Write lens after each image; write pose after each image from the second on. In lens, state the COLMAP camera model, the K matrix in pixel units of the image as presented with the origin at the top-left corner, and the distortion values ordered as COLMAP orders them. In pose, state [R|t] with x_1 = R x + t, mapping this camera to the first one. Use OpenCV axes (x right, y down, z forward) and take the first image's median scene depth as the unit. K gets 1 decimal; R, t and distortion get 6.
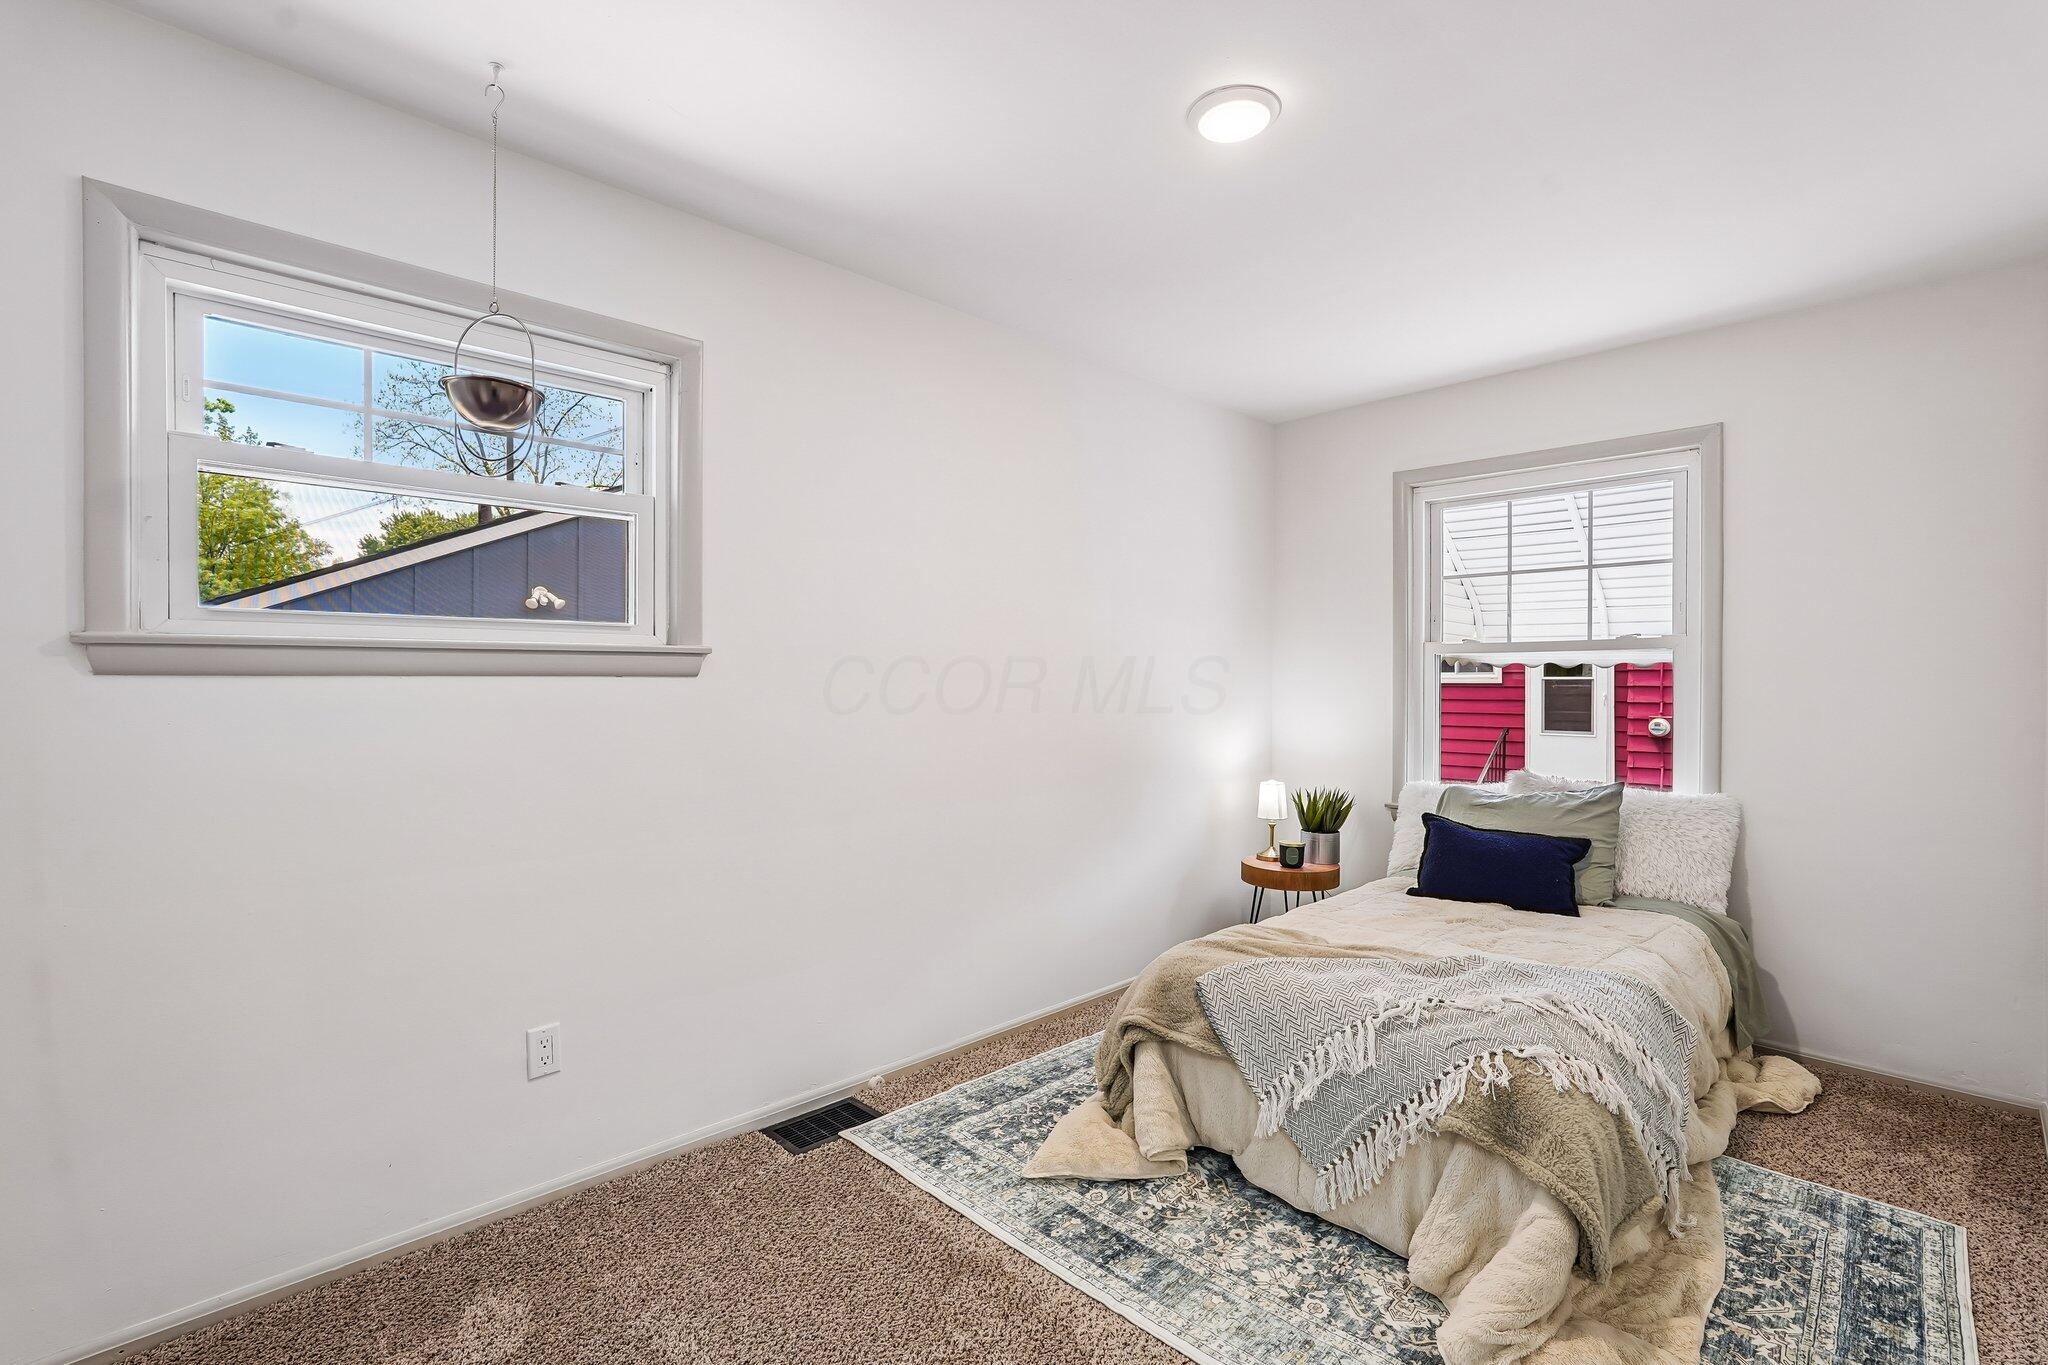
lens RADIAL K [[920.7, 0, 1026.3], [0, 920.7, 684.7], [0, 0, 1]] dist [-0.003201, 0.000719]
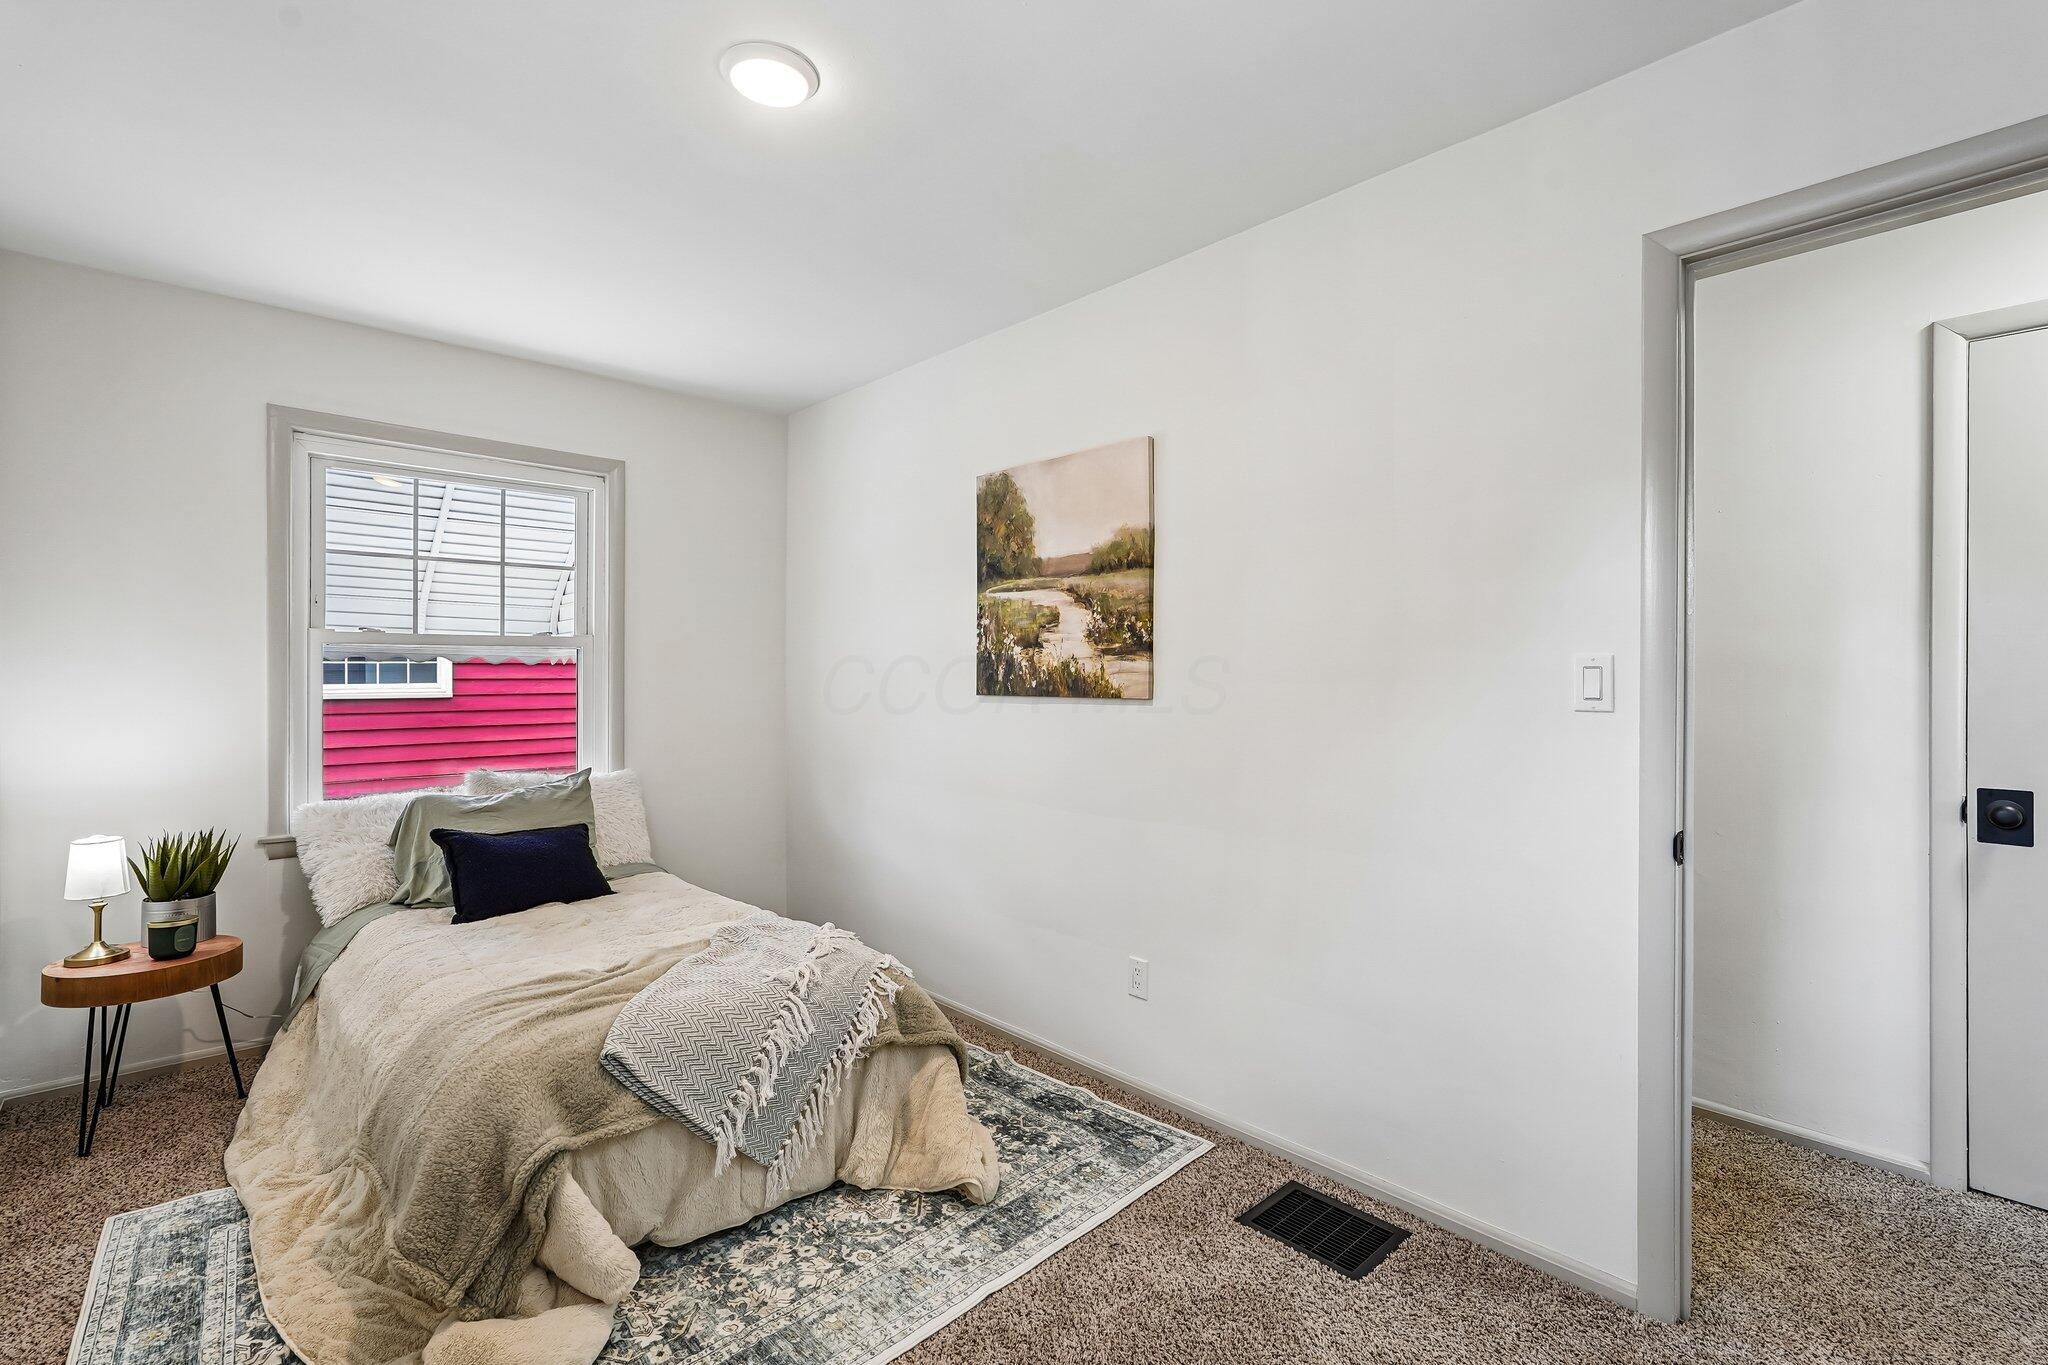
lens RADIAL K [[920.7, 0, 1026.1], [0, 920.7, 673.6], [0, 0, 1]] dist [-0.003201, 0.000719]
pose [[0.022269, -0.000167, 0.999752, -0.434105], [0.003328, 0.999994, 0.000093, -0.005634], [-0.999746, 0.003325, 0.022270, 0.442573]]
